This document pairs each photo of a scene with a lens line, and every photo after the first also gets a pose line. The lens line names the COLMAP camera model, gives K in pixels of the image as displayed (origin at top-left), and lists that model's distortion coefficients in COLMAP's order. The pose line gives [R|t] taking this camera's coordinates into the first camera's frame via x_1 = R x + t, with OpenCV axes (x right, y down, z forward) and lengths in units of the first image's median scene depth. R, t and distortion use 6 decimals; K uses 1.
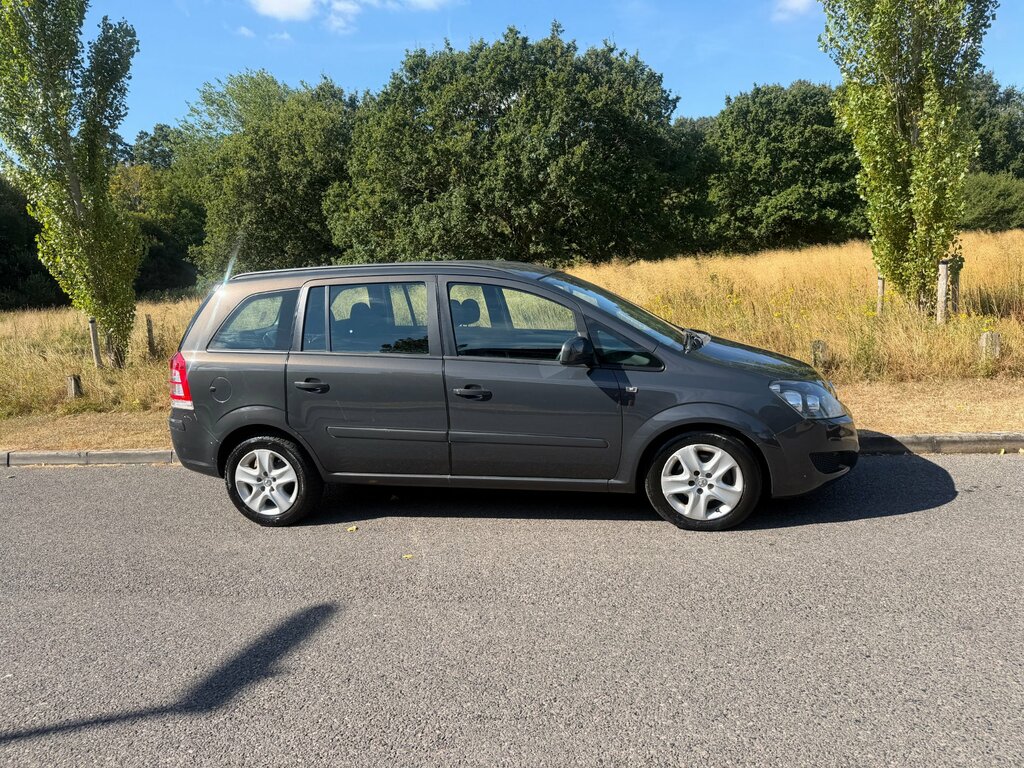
lens RADIAL K [[723.4, 0, 512.0], [0, 723.4, 384.0], [0, 0, 1]] dist [0.031542, -0.046059]
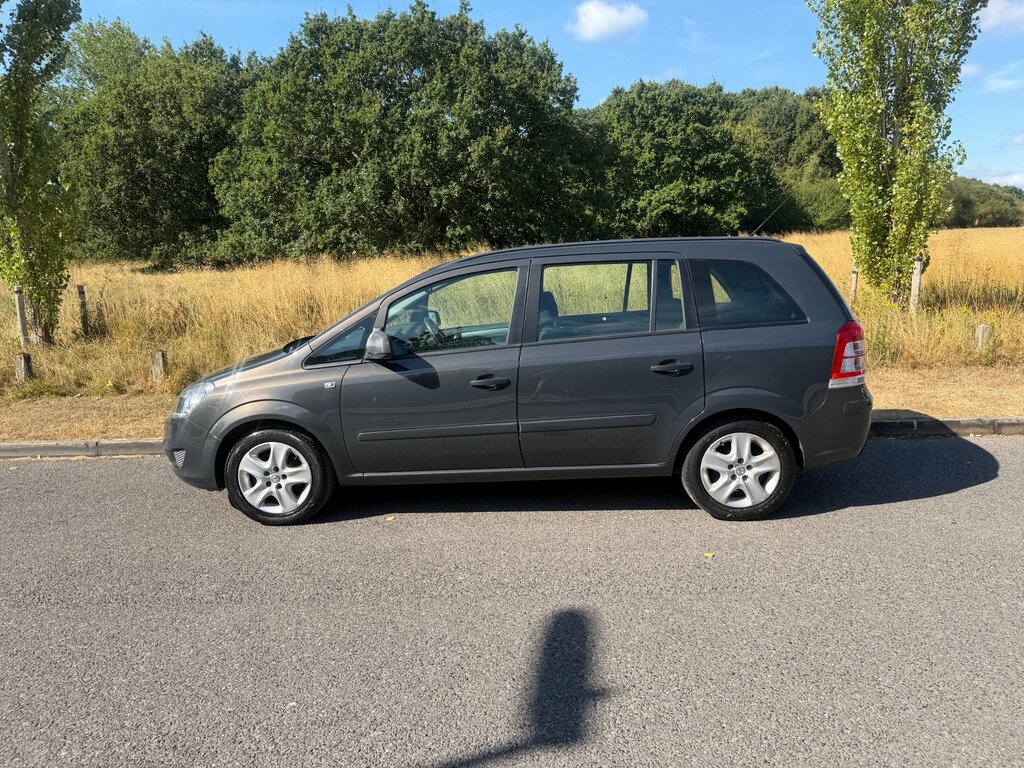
lens RADIAL K [[728.4, 0, 513.8], [0, 728.4, 382.4], [0, 0, 1]] dist [0.004109, -0.007564]
pose [[0.981988, 0.004996, 0.188876, -0.157409], [-0.008676, 0.999788, 0.018661, 0.001099], [-0.188743, -0.019964, 0.981824, 0.030199]]
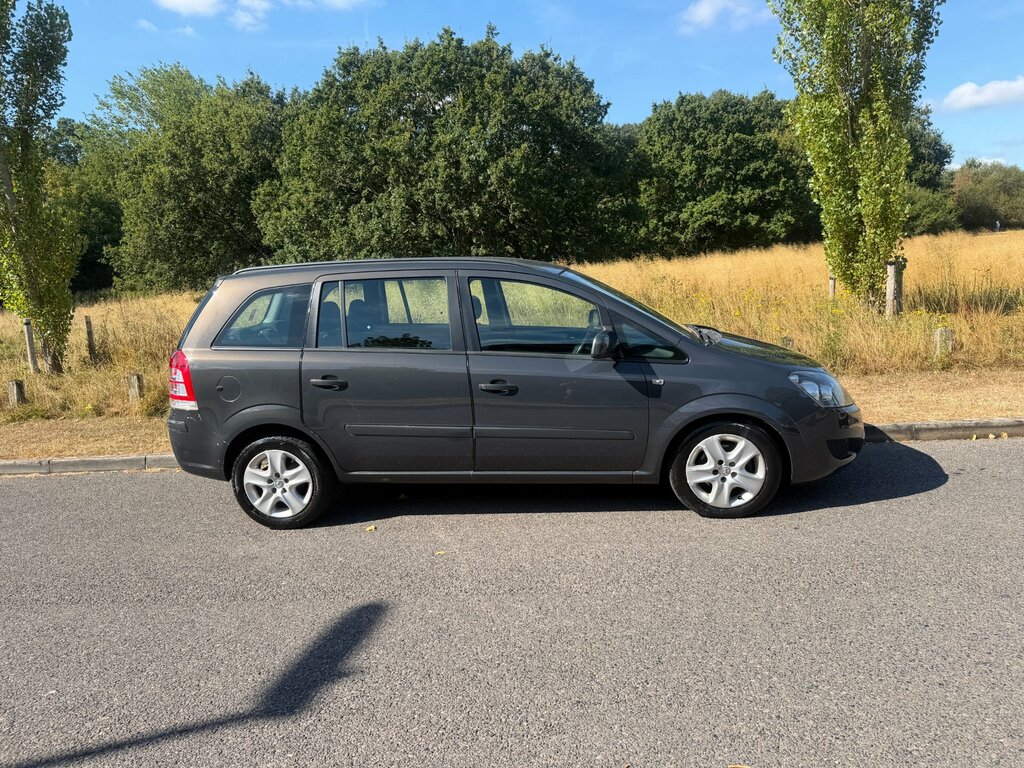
lens RADIAL K [[724.9, 0, 514.0], [0, 724.9, 385.7], [0, 0, 1]] dist [0.026892, -0.037579]
pose [[0.994544, -0.013311, 0.103461, -0.050437], [0.013539, 0.999907, -0.001503, 0.004221], [-0.103432, 0.002896, 0.994632, 0.001218]]
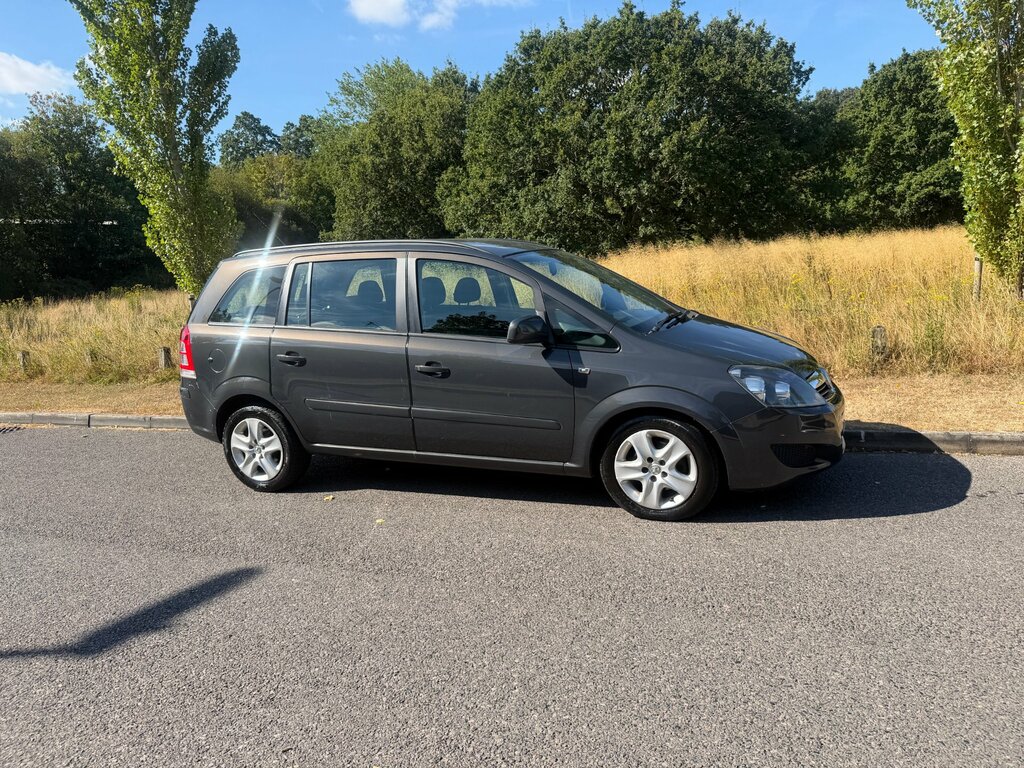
lens RADIAL K [[723.4, 0, 512.0], [0, 723.4, 384.0], [0, 0, 1]] dist [0.031542, -0.046059]
pose [[0.984428, 0.030907, -0.173049, 0.084139], [-0.027030, 0.999329, 0.024711, 0.001592], [0.173696, -0.019649, 0.984603, 0.011322]]
